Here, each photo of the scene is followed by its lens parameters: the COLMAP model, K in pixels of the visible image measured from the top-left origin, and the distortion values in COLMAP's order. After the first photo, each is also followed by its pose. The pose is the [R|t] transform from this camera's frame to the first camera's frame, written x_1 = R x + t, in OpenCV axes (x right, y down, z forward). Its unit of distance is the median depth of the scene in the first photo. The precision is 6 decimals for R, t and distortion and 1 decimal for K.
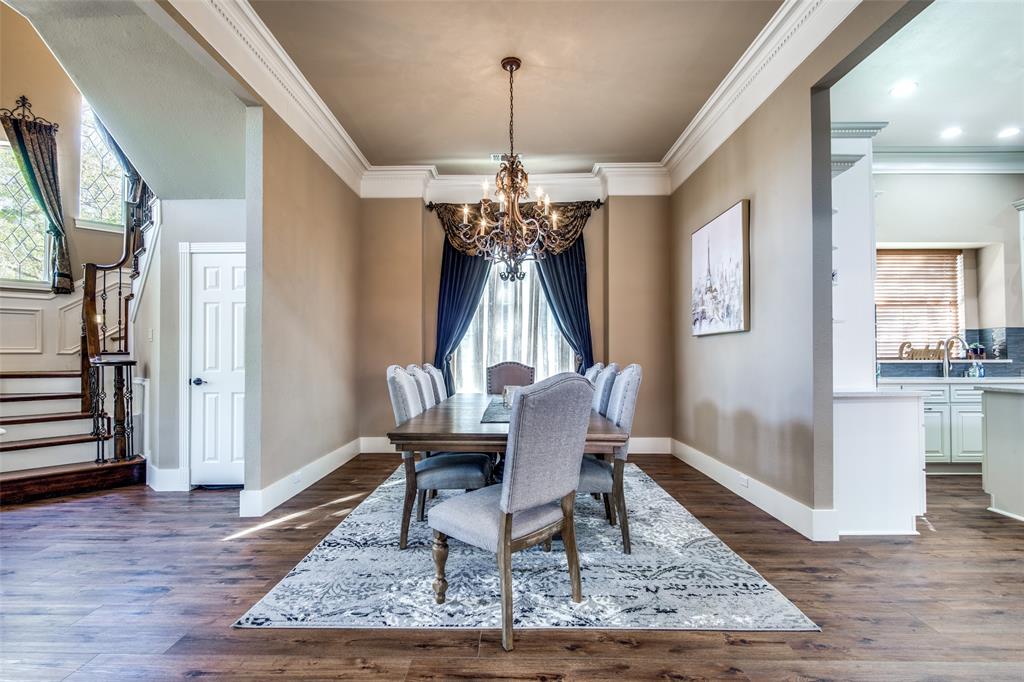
lens RADIAL K [[462.7, 0, 501.8], [0, 462.7, 347.9], [0, 0, 1]] dist [-0.002220, -0.000425]
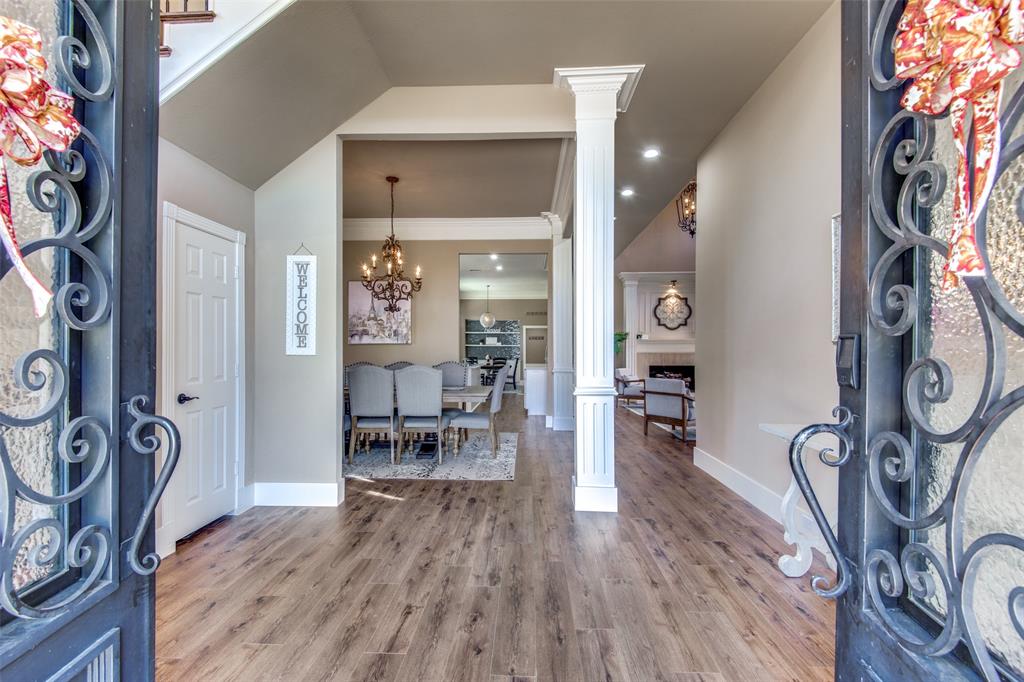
lens RADIAL K [[462.7, 0, 501.8], [0, 462.7, 347.9], [0, 0, 1]] dist [-0.002220, -0.000425]
pose [[0.047501, 0.007238, 0.998845, -1.981421], [-0.024133, 0.999690, -0.006096, -0.022102], [-0.998580, -0.023816, 0.047661, 0.665995]]
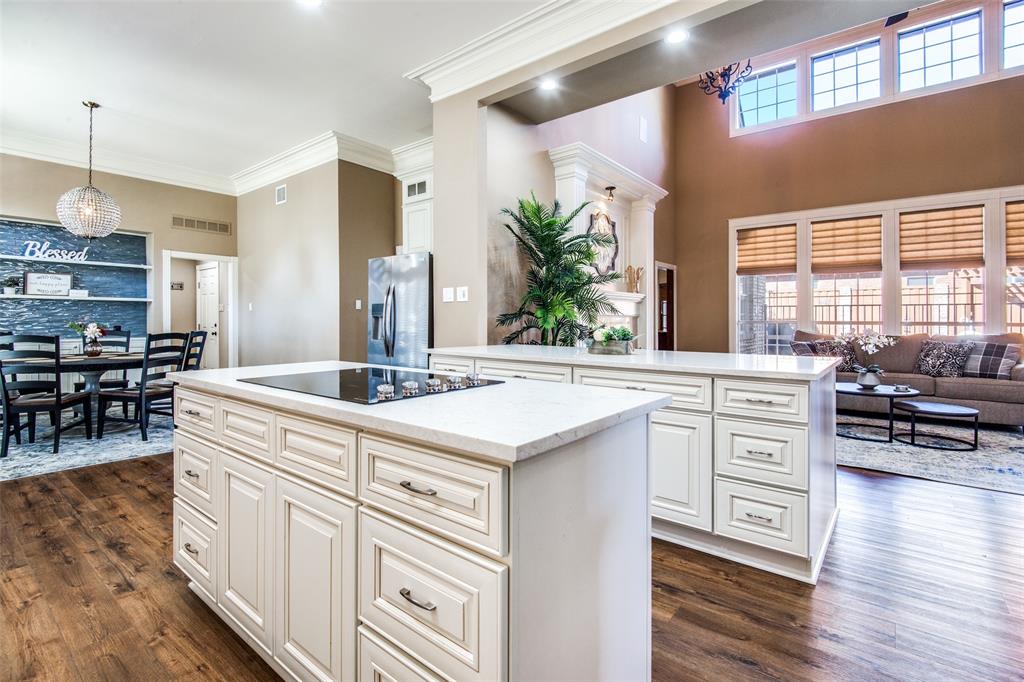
lens RADIAL K [[518.0, 0, 483.6], [0, 518.0, 316.9], [0, 0, 1]] dist [0.003083, 0.000977]
pose [[-0.786647, 0.001687, 0.617400, 1.049164], [-0.015538, 0.999625, -0.022529, 0.022858], [-0.617207, -0.027315, -0.786326, 1.710781]]
